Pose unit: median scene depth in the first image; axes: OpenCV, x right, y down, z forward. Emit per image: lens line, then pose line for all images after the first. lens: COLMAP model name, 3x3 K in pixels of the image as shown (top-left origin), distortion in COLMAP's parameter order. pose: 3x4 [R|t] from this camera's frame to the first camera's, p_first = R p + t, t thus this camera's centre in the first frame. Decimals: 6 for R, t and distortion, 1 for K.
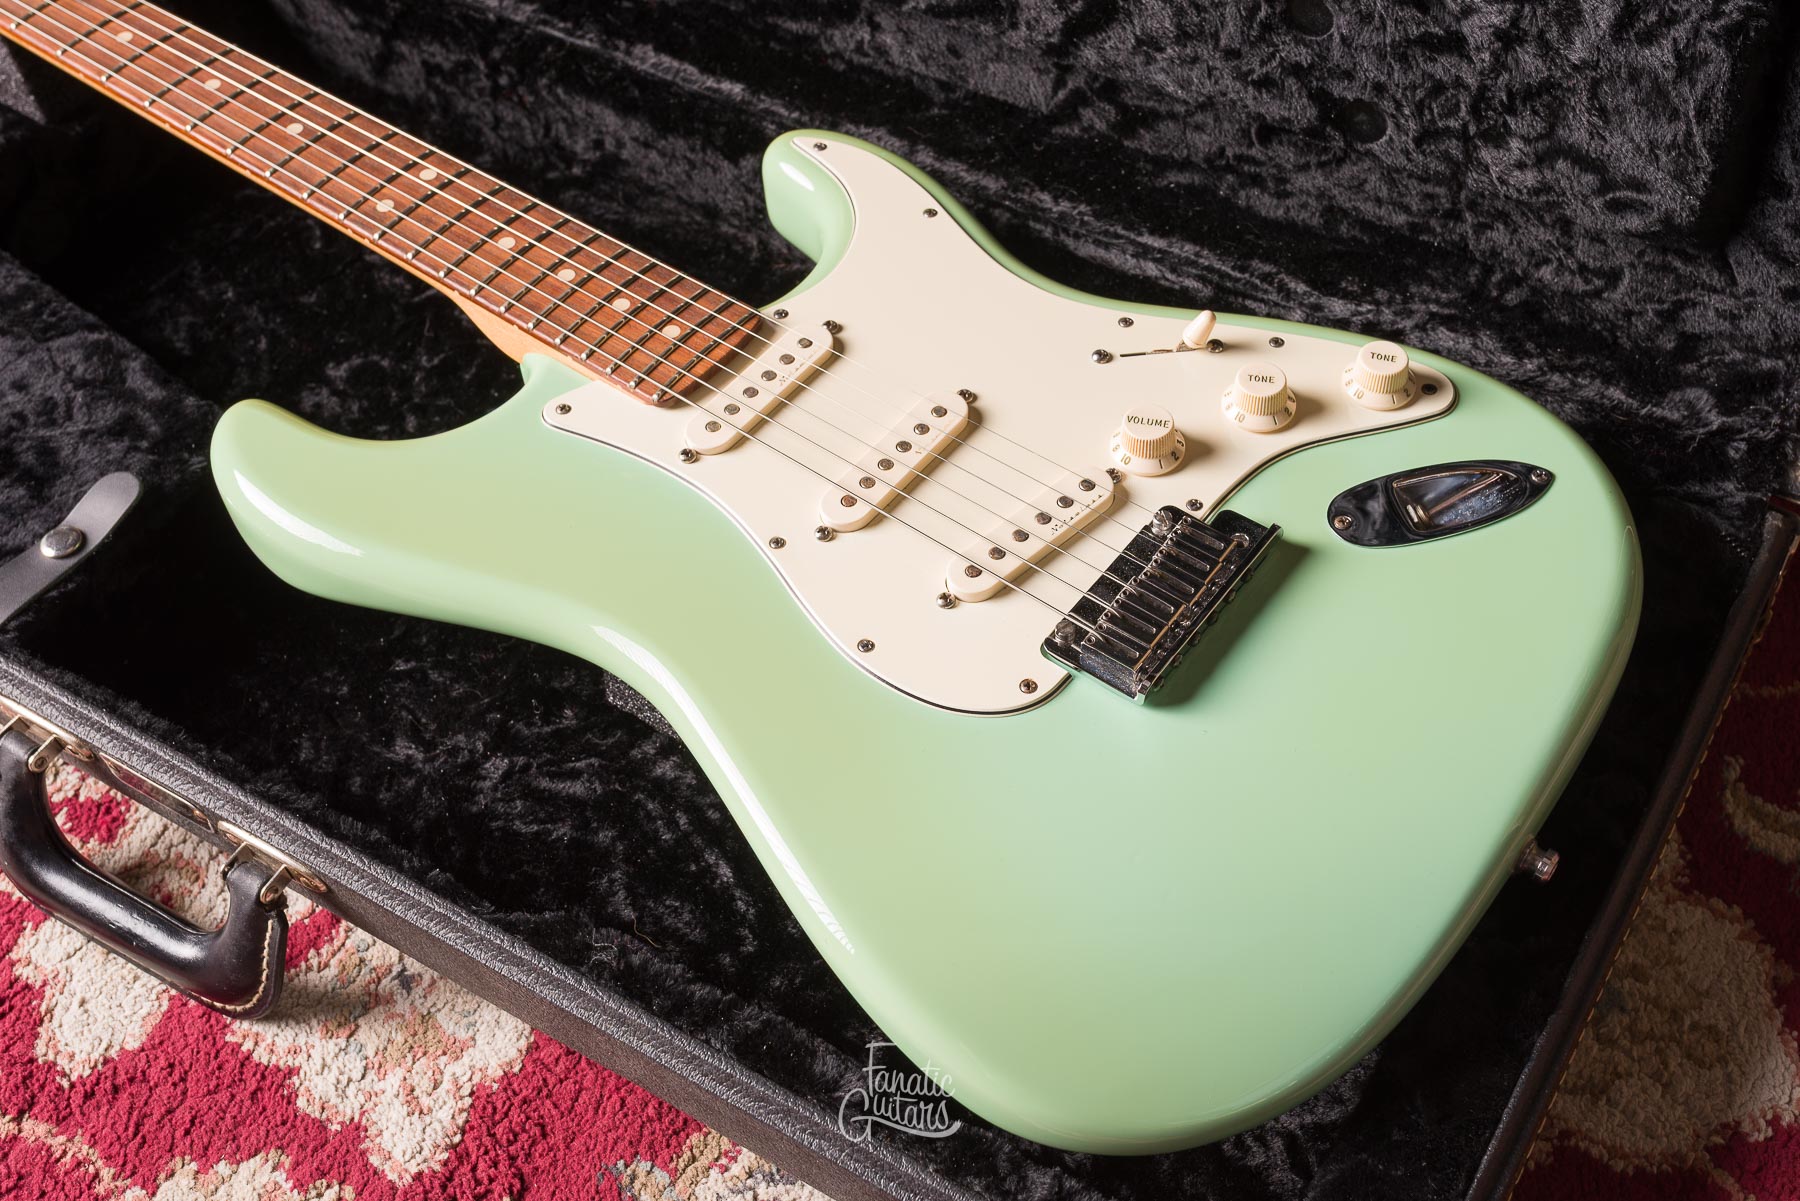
lens RADIAL K [[2005.2, 0, 1005.9], [0, 2005.2, 629.7], [0, 0, 1]] dist [0.002557, -0.009814]
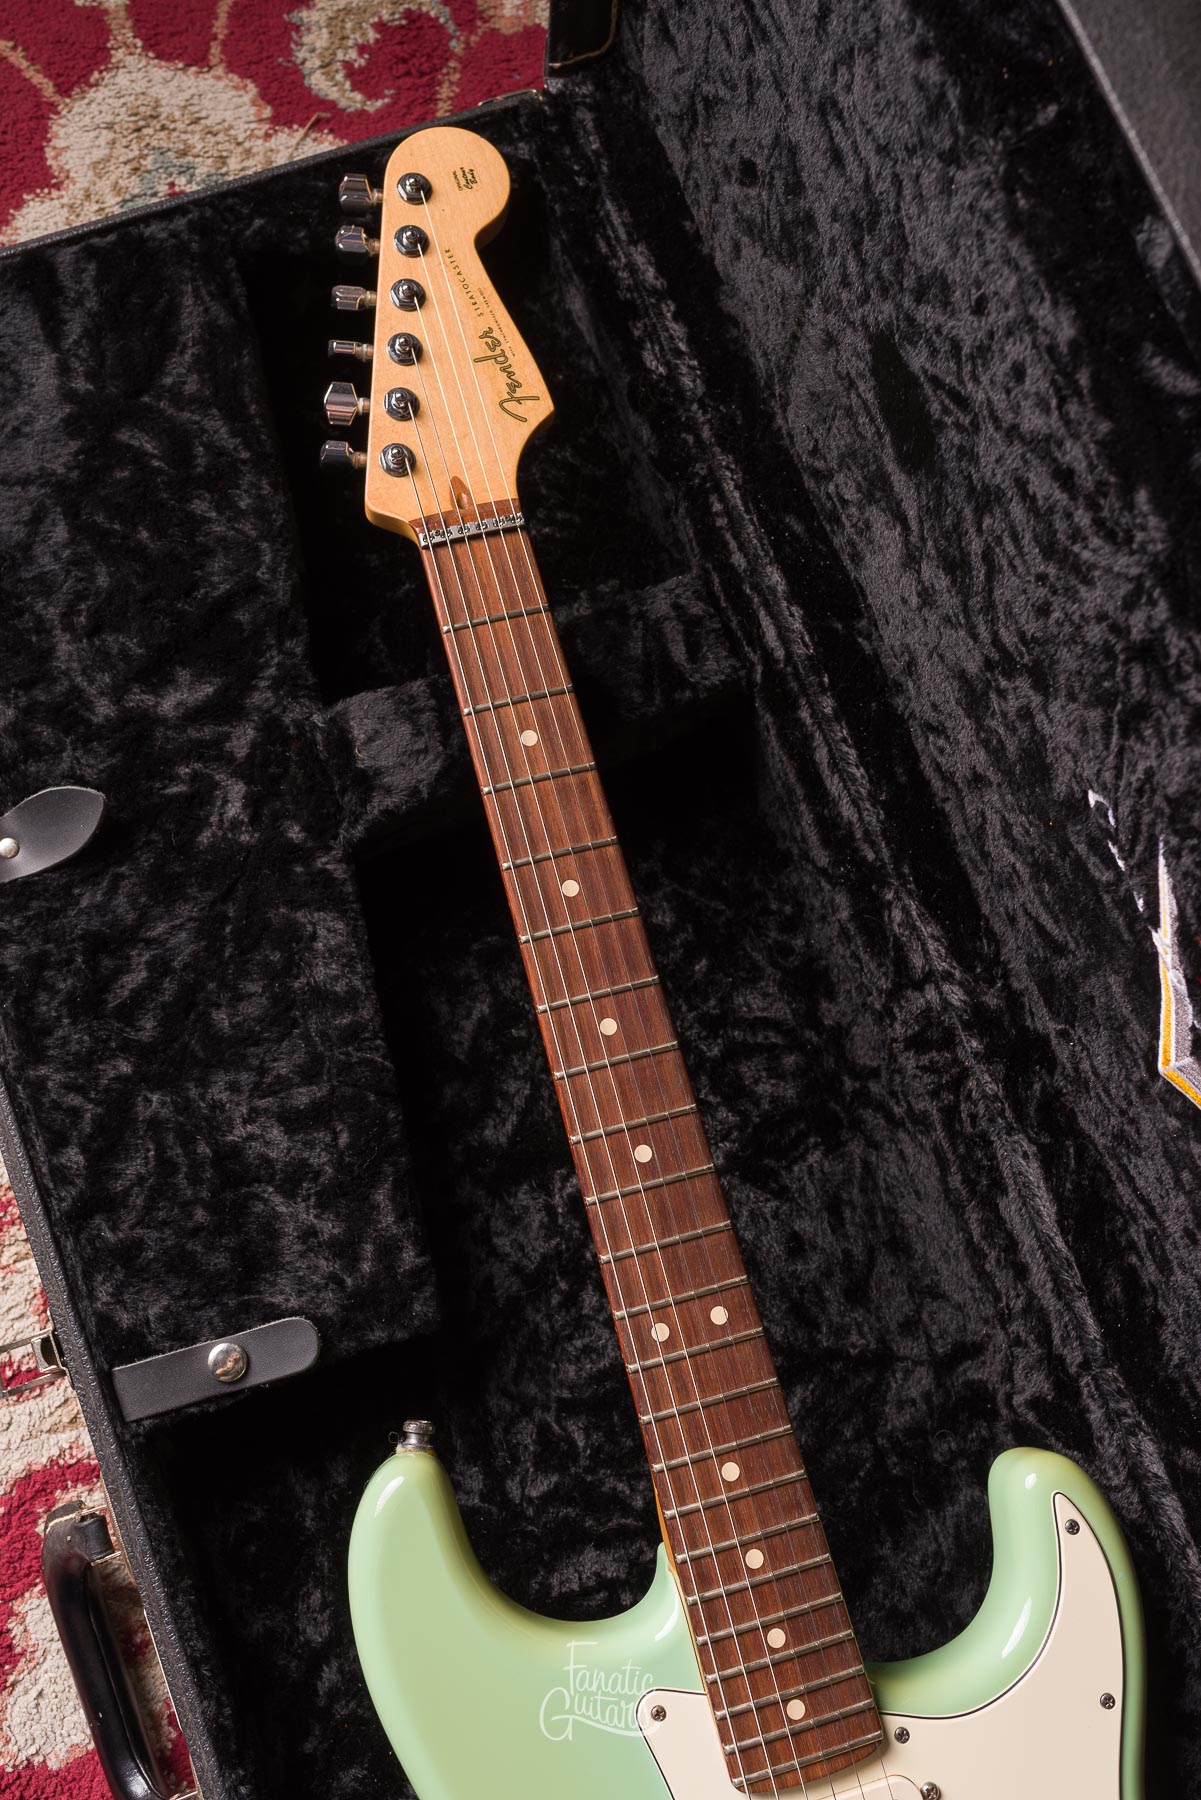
lens RADIAL K [[1739.5, 0, 598.1], [0, 1739.5, 900.8], [0, 0, 1]] dist [0.000571, -0.005769]
pose [[0.774816, 0.630524, -0.045822, -0.431483], [-0.560100, 0.718272, 0.412764, -0.694953], [0.293170, -0.294151, 0.909685, 0.306318]]
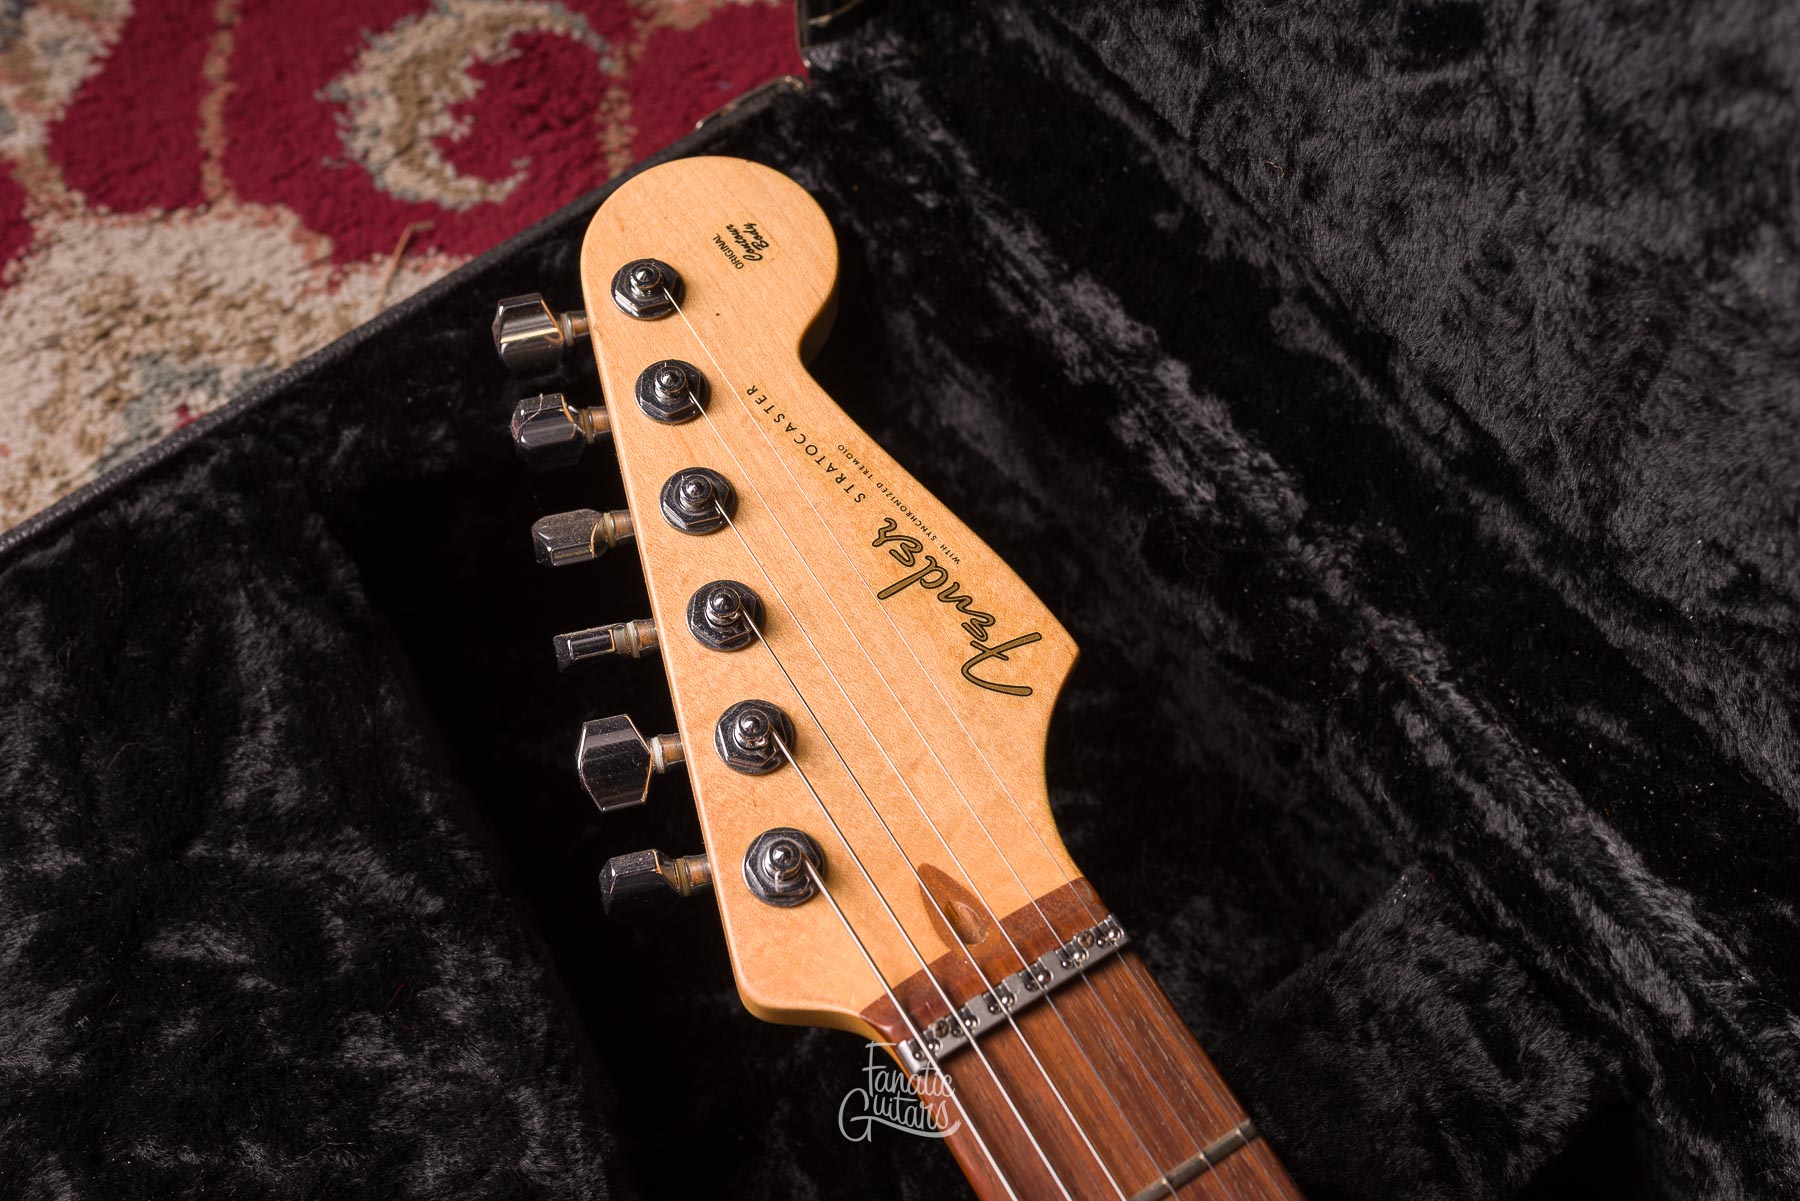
lens RADIAL K [[1783.0, 0, 900.1], [0, 1783.0, 601.2], [0, 0, 1]] dist [0.002875, -0.004389]
pose [[0.922334, 0.371220, -0.107213, -0.662546], [-0.340366, 0.911902, 0.229314, -0.577639], [0.182894, -0.175013, 0.967430, 0.812526]]
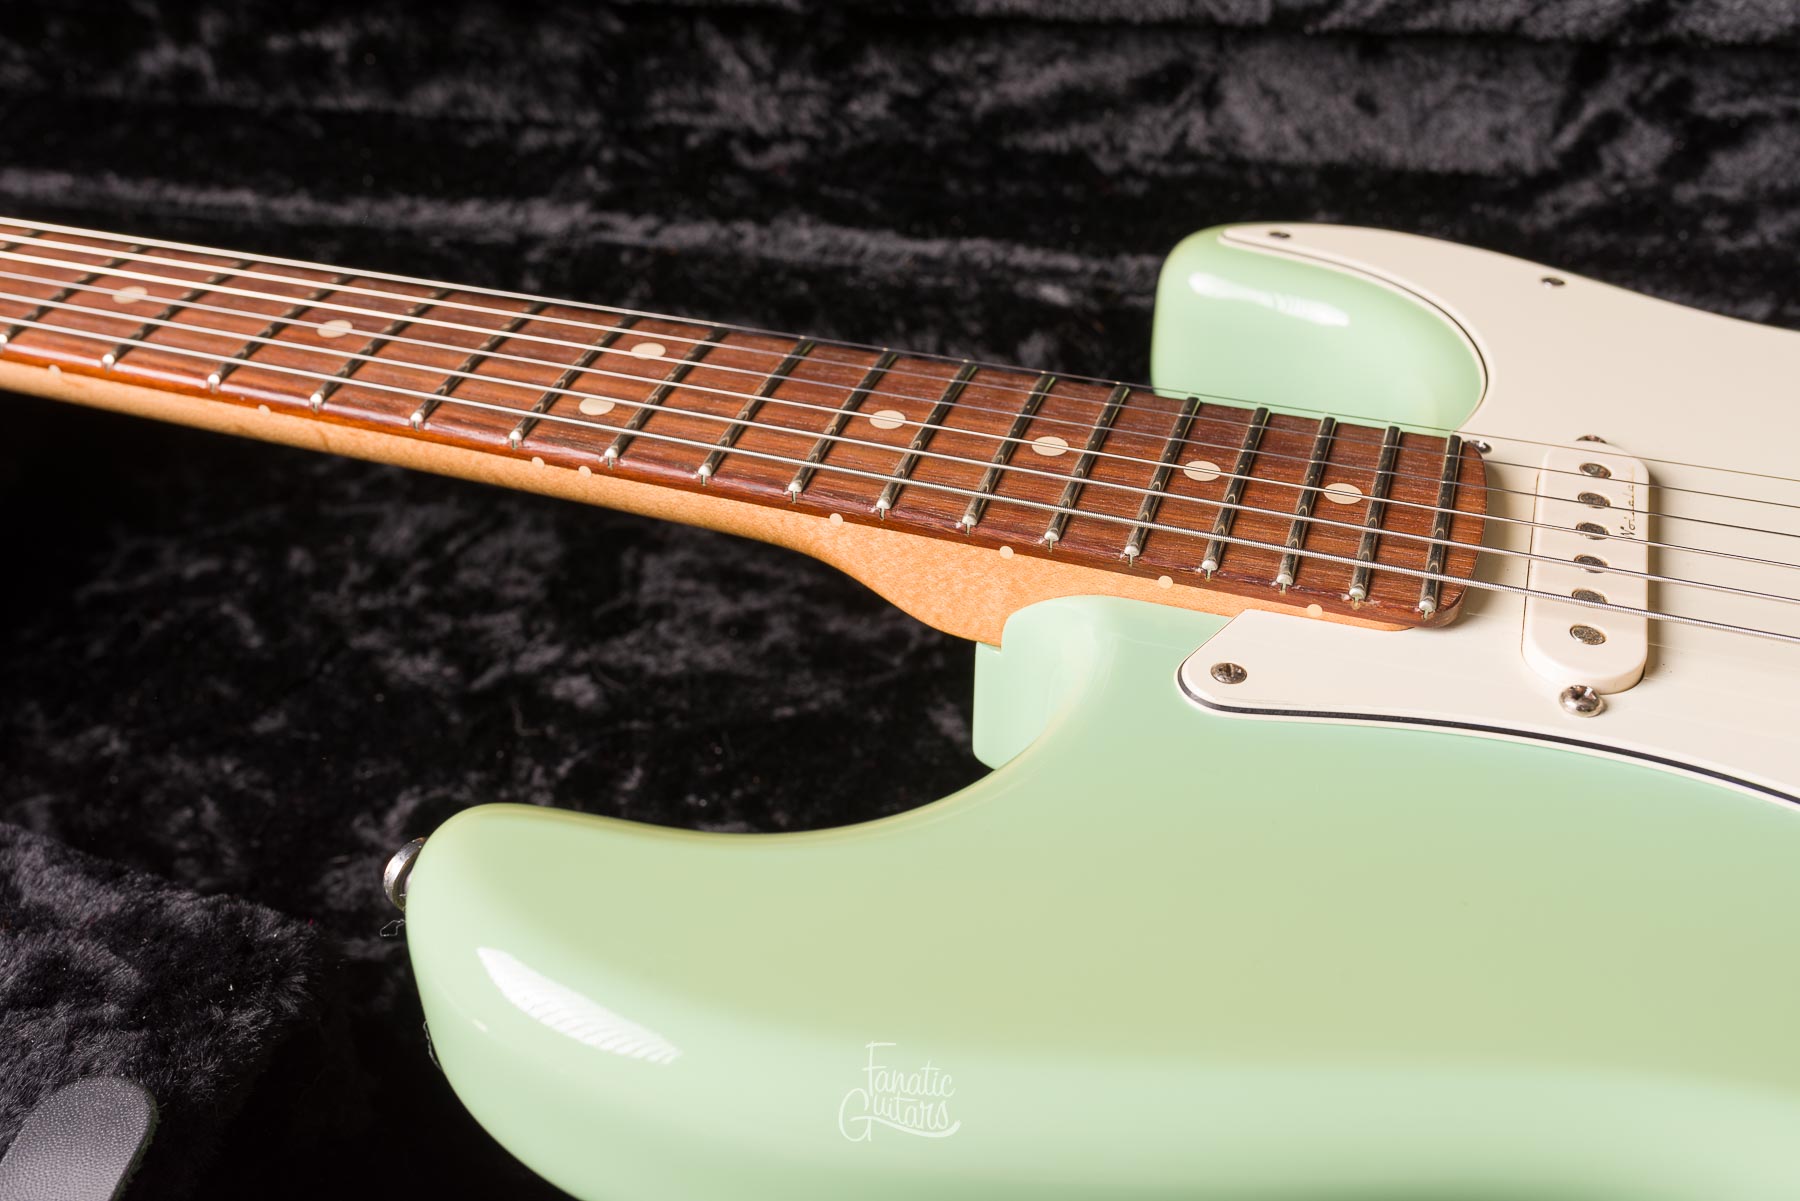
lens RADIAL K [[1813.5, 0, 899.9], [0, 1813.5, 600.4], [0, 0, 1]] dist [0.001686, 0.007248]
pose [[0.953899, -0.170357, 0.247094, -0.363229], [0.232759, 0.939663, -0.250713, -0.038922], [-0.189475, 0.296668, 0.935995, 0.595792]]
